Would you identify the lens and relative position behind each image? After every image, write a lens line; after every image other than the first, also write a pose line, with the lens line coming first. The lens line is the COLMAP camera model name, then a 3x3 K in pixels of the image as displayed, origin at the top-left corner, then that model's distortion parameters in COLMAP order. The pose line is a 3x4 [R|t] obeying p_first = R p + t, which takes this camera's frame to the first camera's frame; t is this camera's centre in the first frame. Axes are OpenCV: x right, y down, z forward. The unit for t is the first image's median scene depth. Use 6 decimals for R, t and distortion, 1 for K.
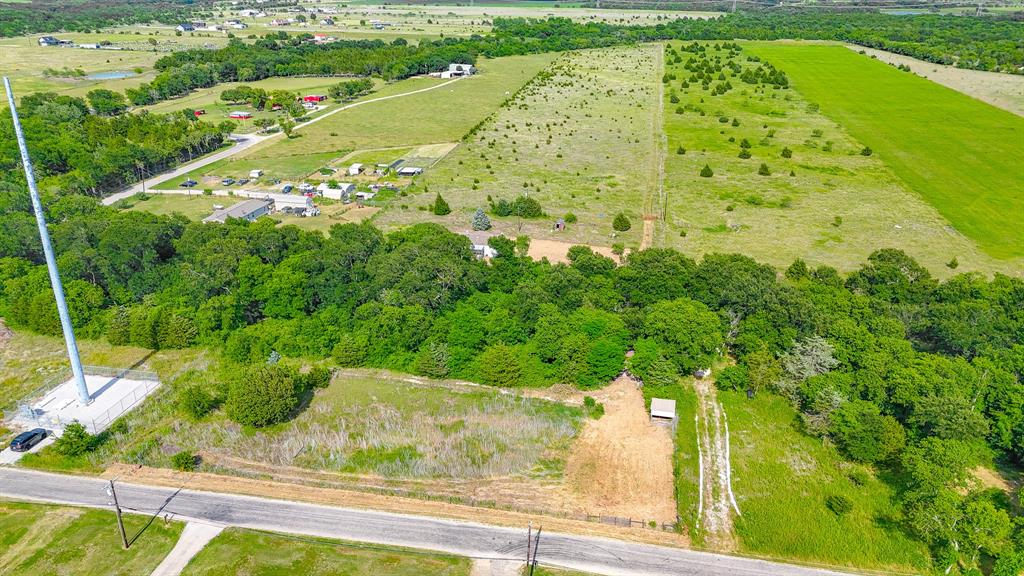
lens RADIAL K [[745.8, 0, 512.0], [0, 745.8, 288.0], [0, 0, 1]] dist [0.080190, -0.075572]
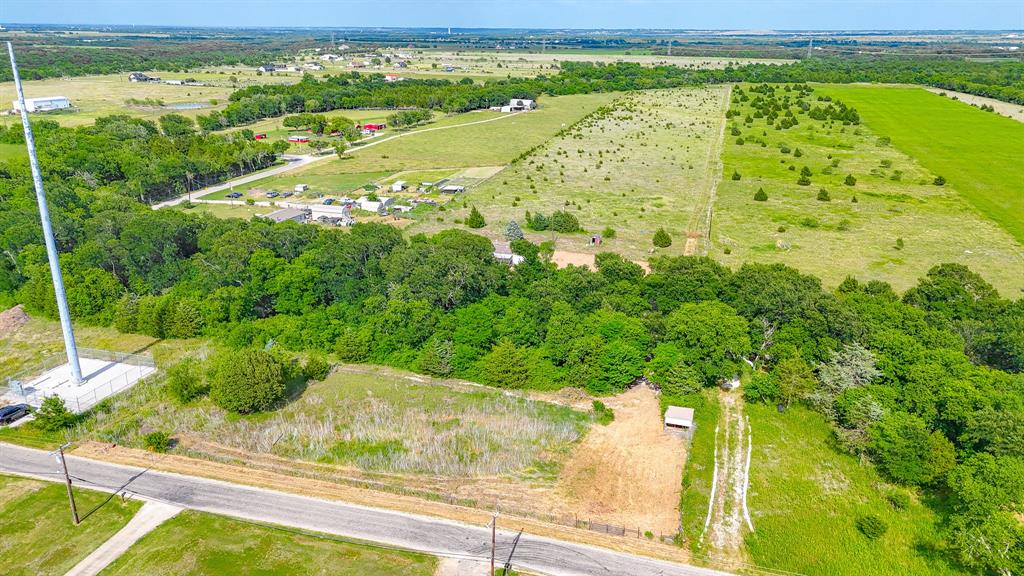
lens RADIAL K [[745.8, 0, 512.0], [0, 745.8, 288.0], [0, 0, 1]] dist [0.080190, -0.075572]
pose [[0.995571, 0.032134, -0.088348, 0.064835], [-0.037407, 0.997576, -0.058682, 0.056907], [0.086249, 0.061727, 0.994360, 0.062703]]
